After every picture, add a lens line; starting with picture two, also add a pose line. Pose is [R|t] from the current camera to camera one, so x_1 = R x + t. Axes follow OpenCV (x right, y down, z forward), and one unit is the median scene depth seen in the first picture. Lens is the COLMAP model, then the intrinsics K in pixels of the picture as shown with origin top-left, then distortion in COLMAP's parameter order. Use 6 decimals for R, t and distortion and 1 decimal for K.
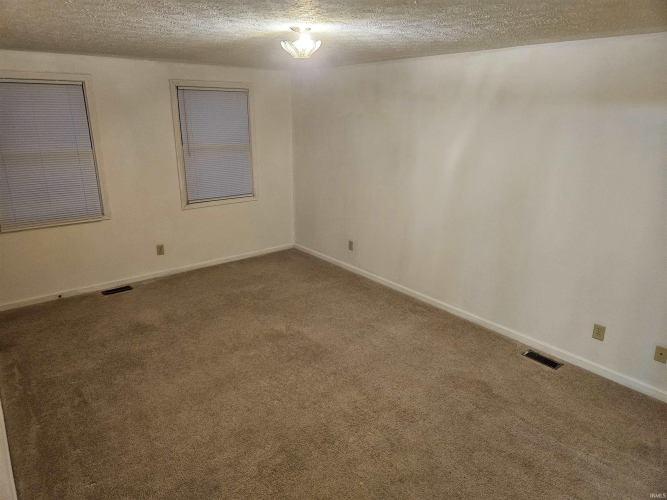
lens RADIAL K [[442.7, 0, 328.7], [0, 442.7, 245.7], [0, 0, 1]] dist [0.064707, -0.051893]
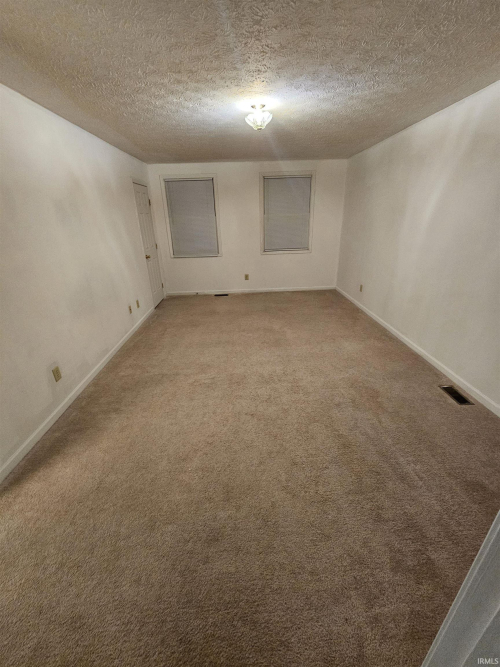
lens RADIAL K [[273.9, 0, 251.4], [0, 273.9, 332.1], [0, 0, 1]] dist [-0.000305, -0.000192]
pose [[0.803150, 0.207561, -0.558452, 0.447548], [-0.142279, 0.977050, 0.158521, 0.073556], [0.578538, -0.047860, 0.814250, 0.186709]]
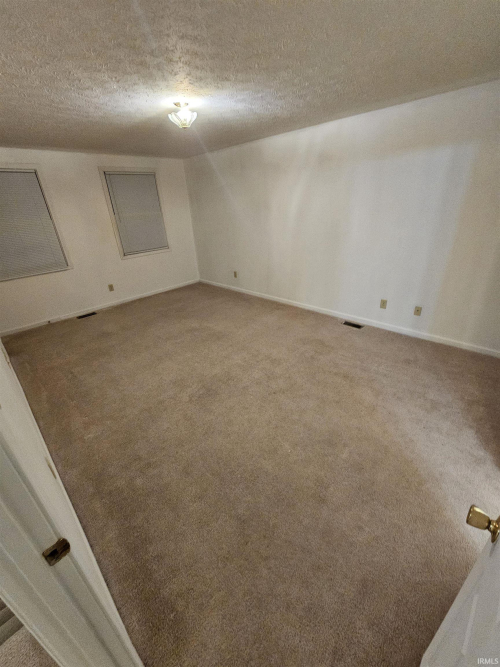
lens RADIAL K [[273.9, 0, 251.4], [0, 273.9, 332.1], [0, 0, 1]] dist [-0.000305, -0.000192]
pose [[0.991154, -0.104675, 0.081592, 0.009660], [0.091483, 0.984234, 0.151377, 0.094929], [-0.096151, -0.142573, 0.985103, 0.013715]]
